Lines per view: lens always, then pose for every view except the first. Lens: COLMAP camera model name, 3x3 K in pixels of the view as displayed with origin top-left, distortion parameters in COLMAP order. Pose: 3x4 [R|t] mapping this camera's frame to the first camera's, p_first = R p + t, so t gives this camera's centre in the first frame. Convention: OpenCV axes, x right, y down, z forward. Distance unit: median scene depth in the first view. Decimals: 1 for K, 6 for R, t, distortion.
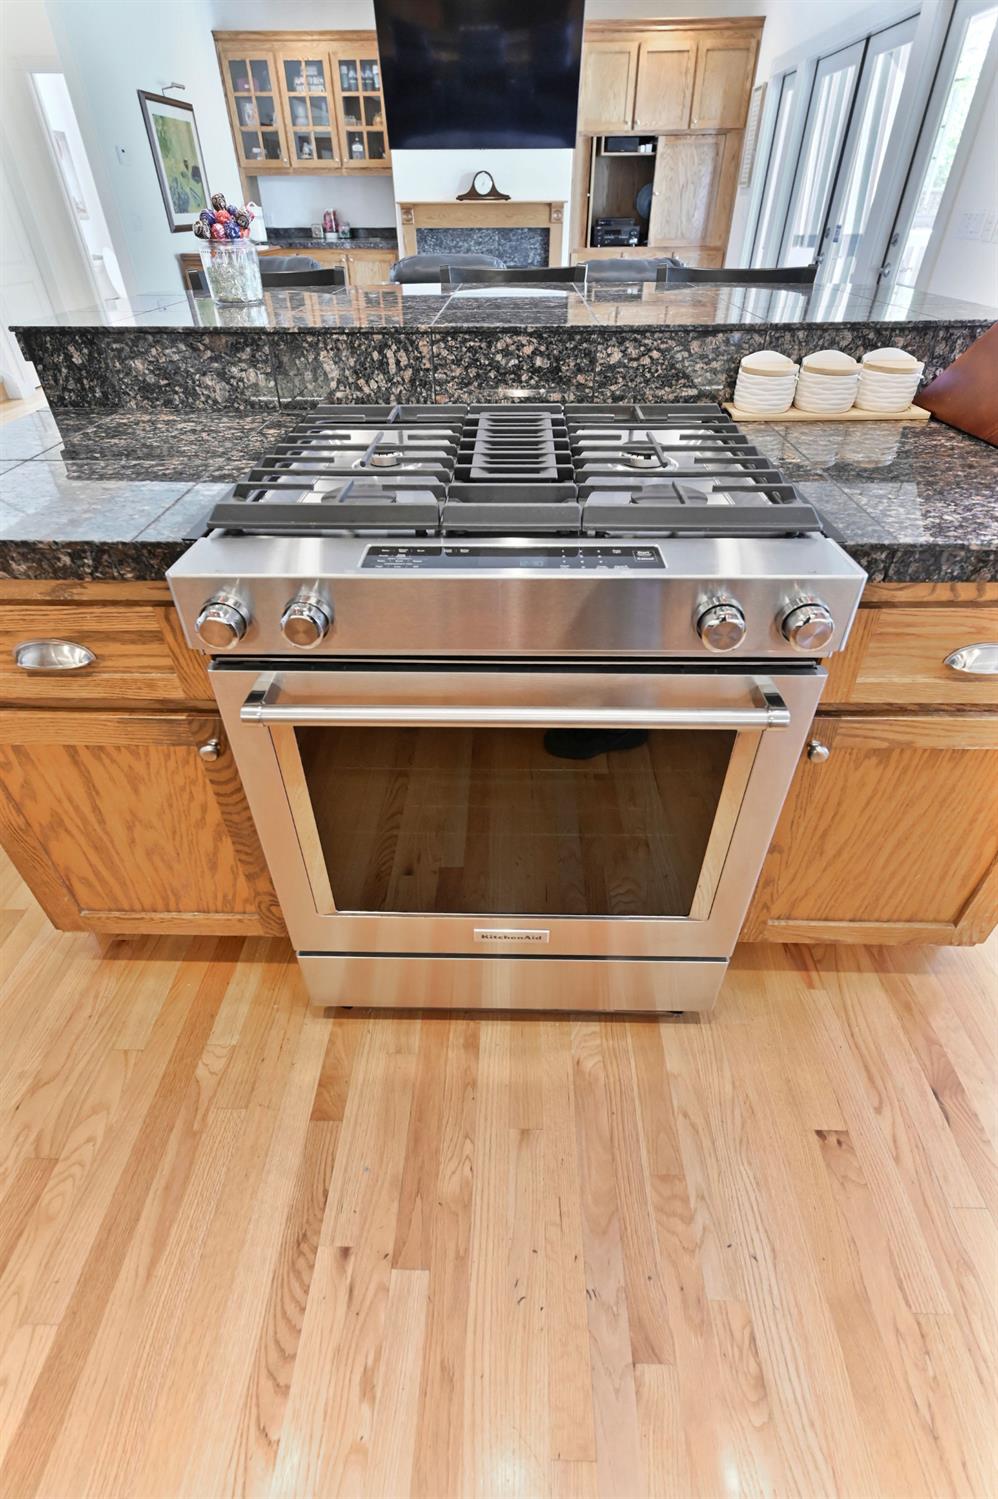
lens RADIAL K [[663.0, 0, 496.5], [0, 663.0, 681.2], [0, 0, 1]] dist [0.015330, -0.001980]
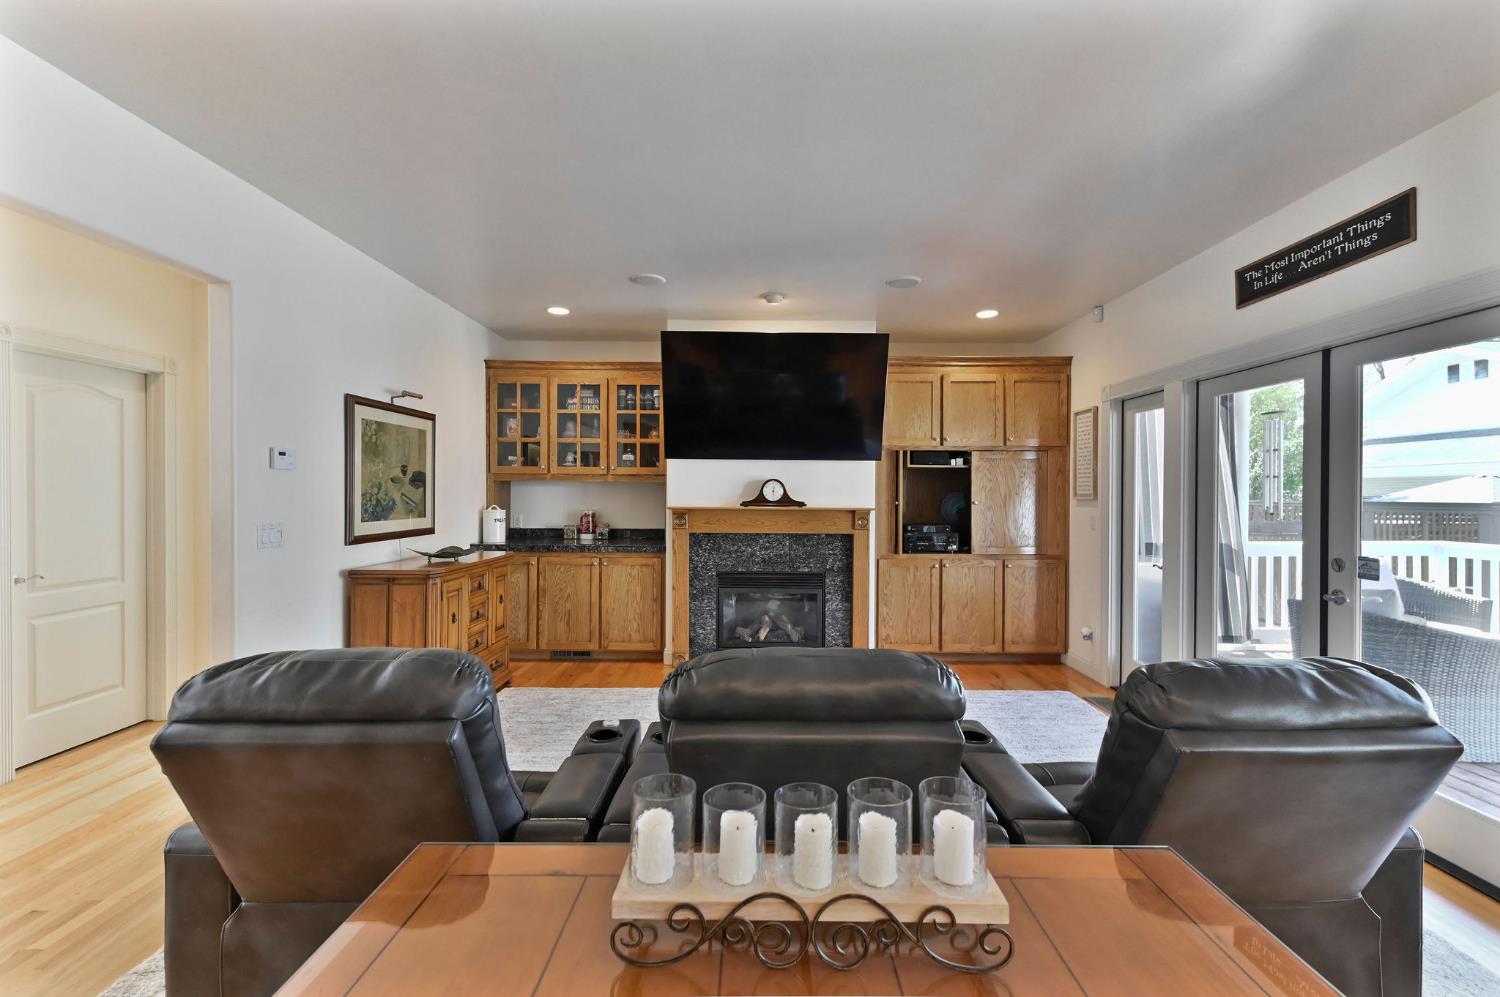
lens RADIAL K [[646.3, 0, 761.4], [0, 646.3, 499.5], [0, 0, 1]] dist [0.026710, -0.000977]
pose [[0.999386, 0.011261, 0.033167, -0.063190], [0.009951, 0.816615, -0.577097, -0.270223], [-0.033583, 0.577073, 0.816002, 0.347310]]
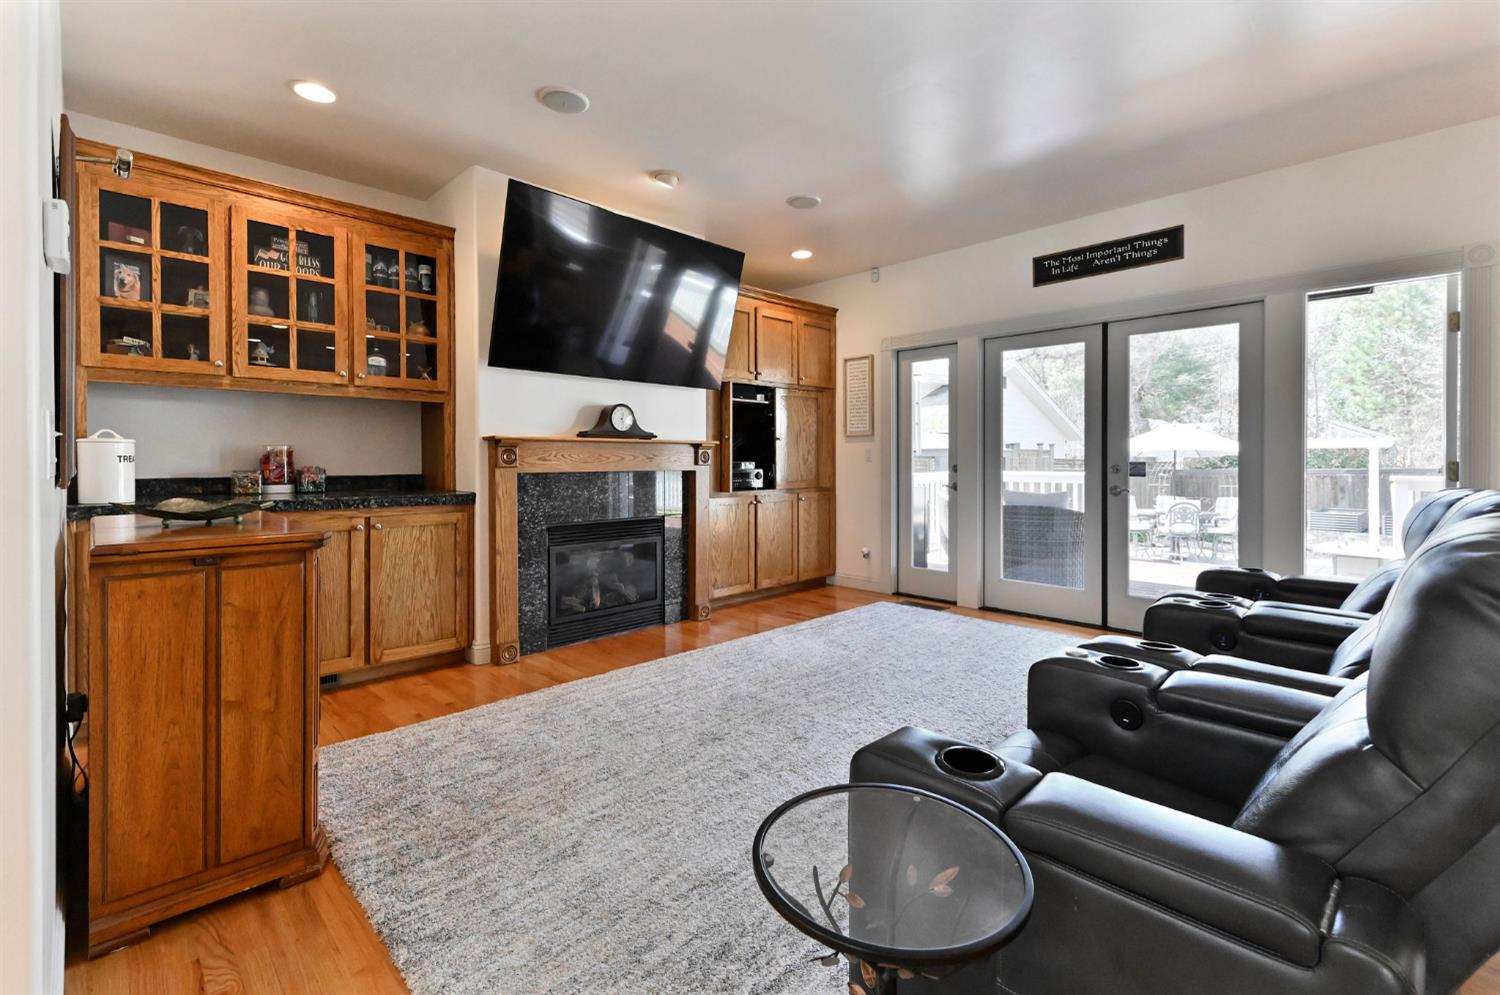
lens RADIAL K [[663.5, 0, 752.1], [0, 663.5, 465.4], [0, 0, 1]] dist [0.015330, -0.001980]
pose [[0.691132, -0.000503, 0.722728, -0.424896], [0.420520, 0.813575, -0.401570, -0.385689], [-0.587792, 0.581460, 0.562499, 0.580329]]
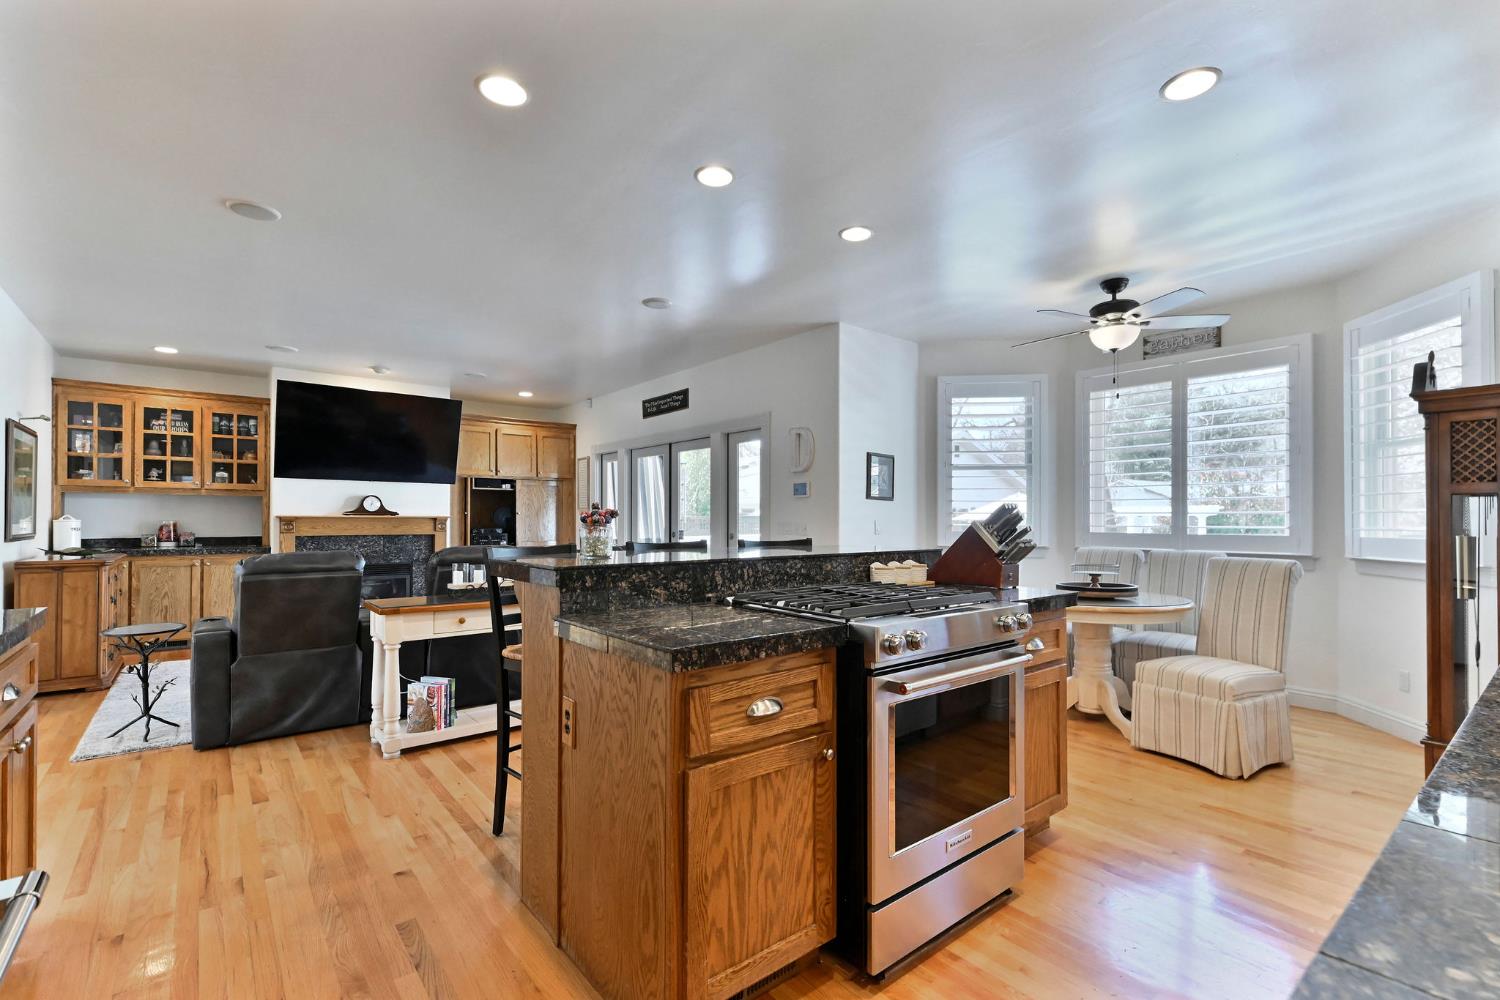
lens RADIAL K [[663.5, 0, 757.1], [0, 663.5, 518.7], [0, 0, 1]] dist [0.015330, -0.001980]
pose [[0.757811, 0.008136, 0.652424, -0.274028], [0.376893, 0.810773, -0.447883, 0.049994], [-0.532612, 0.585304, 0.611346, -0.052804]]
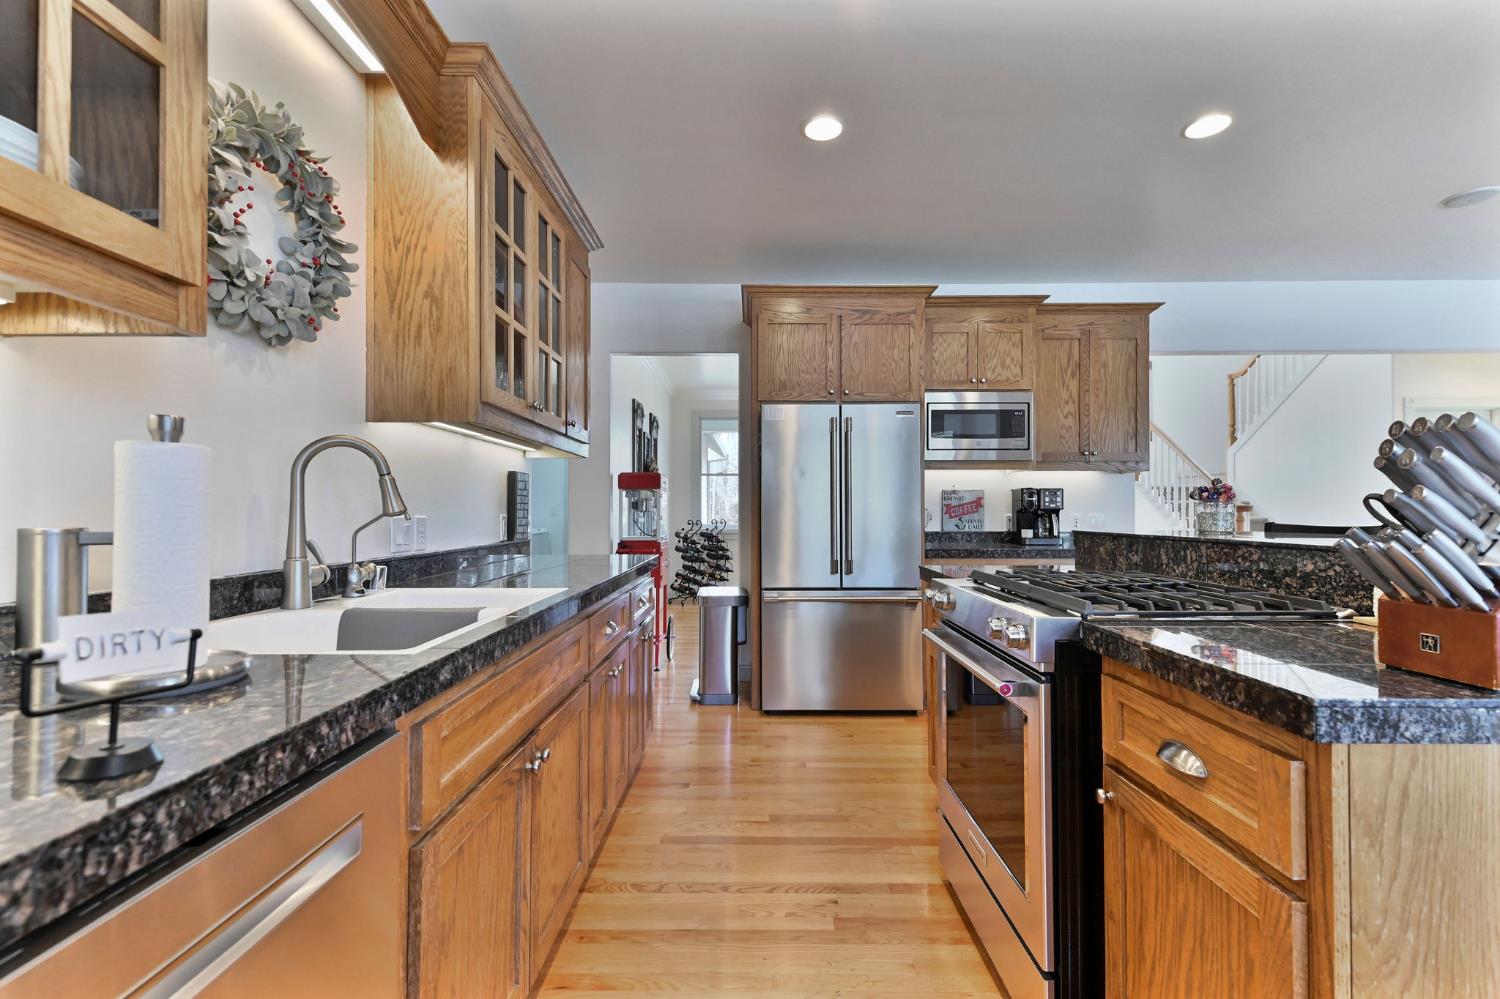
lens RADIAL K [[636.5, 0, 756.9], [0, 636.5, 508.6], [0, 0, 1]] dist [0.002125, 0.000174]
pose [[0.025456, 0.004951, -0.999664, 0.268072], [-0.584676, 0.811194, -0.010871, 0.009057], [0.810867, 0.584756, 0.023545, 0.012193]]
